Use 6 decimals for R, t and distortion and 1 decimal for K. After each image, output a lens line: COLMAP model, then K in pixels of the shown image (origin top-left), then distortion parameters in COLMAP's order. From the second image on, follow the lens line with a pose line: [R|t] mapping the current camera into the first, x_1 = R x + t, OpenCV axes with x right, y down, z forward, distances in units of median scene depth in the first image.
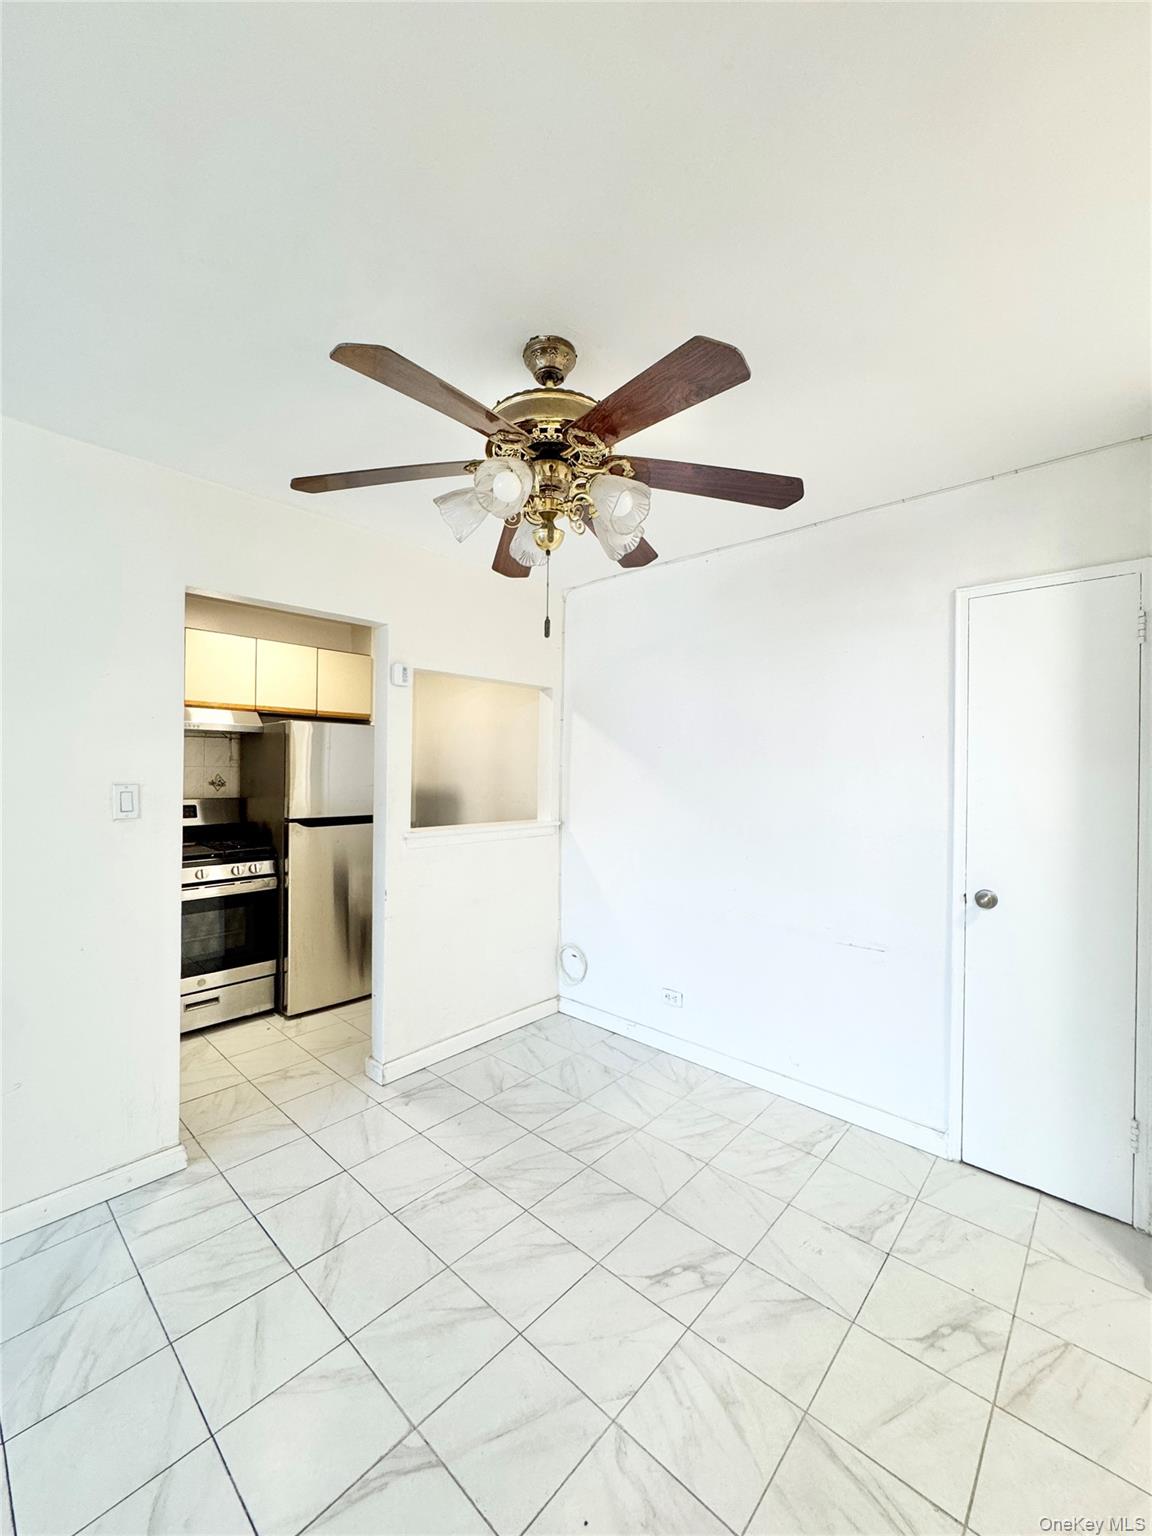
lens RADIAL K [[613.5, 0, 576.0], [0, 613.5, 768.0], [0, 0, 1]] dist [-0.000810, 0.000303]
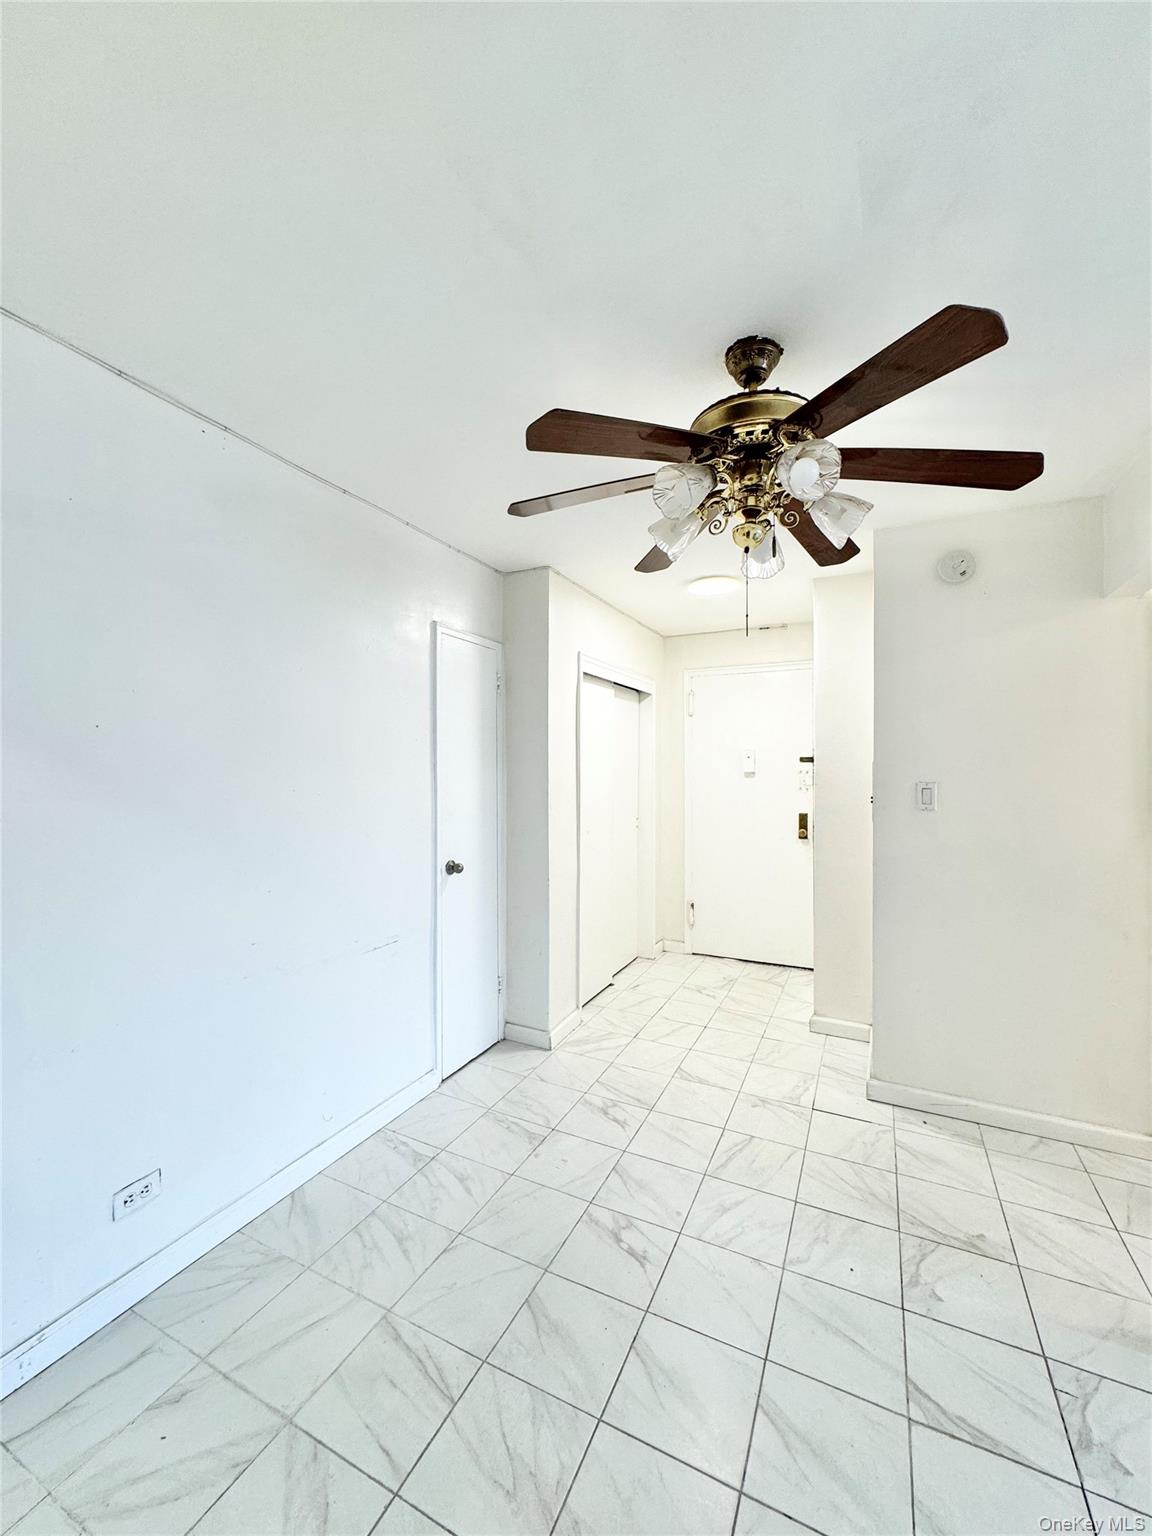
lens RADIAL K [[613.5, 0, 576.0], [0, 613.5, 768.0], [0, 0, 1]] dist [-0.000810, 0.000303]
pose [[-0.281889, -0.001977, 0.959445, -0.899821], [-0.002186, 0.999997, 0.001418, -0.000968], [-0.959445, -0.001698, -0.281892, 1.514958]]
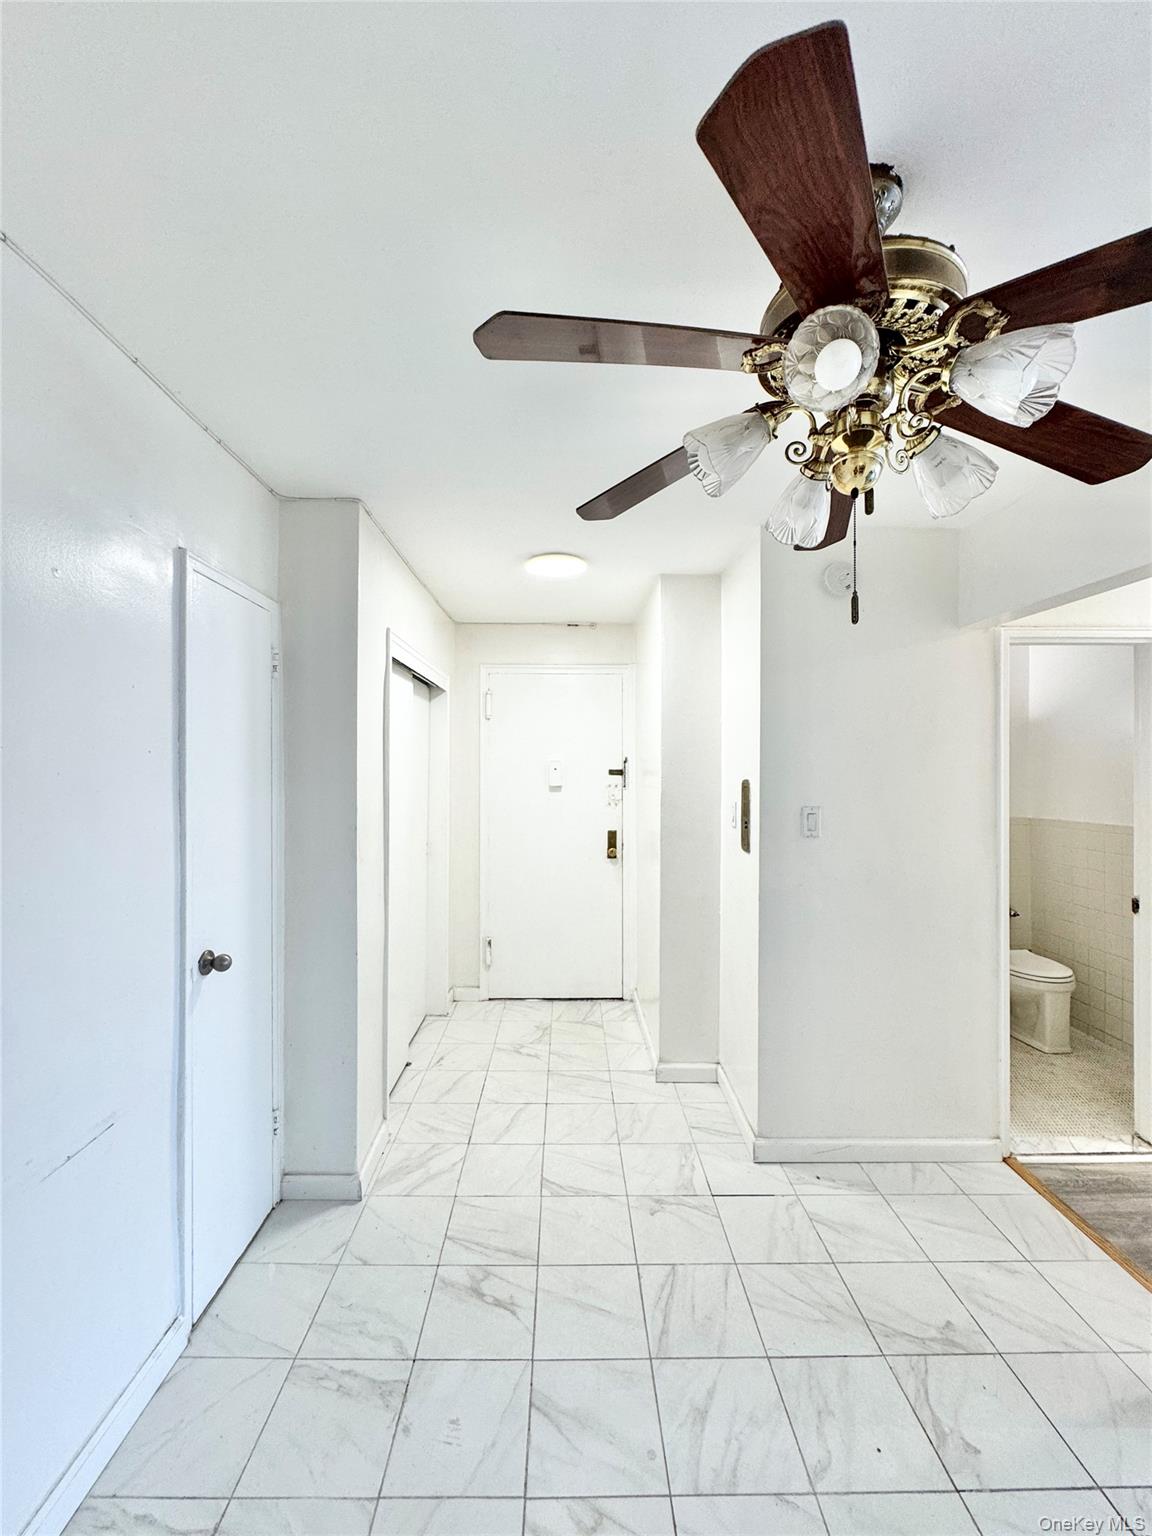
lens RADIAL K [[623.8, 0, 576.0], [0, 623.8, 768.0], [0, 0, 1]] dist [-0.001593, -0.000327]
pose [[-0.686775, -0.005705, 0.726847, -0.322942], [-0.007852, 0.999969, 0.000430, -0.054644], [-0.726827, -0.005412, -0.686799, 1.641952]]
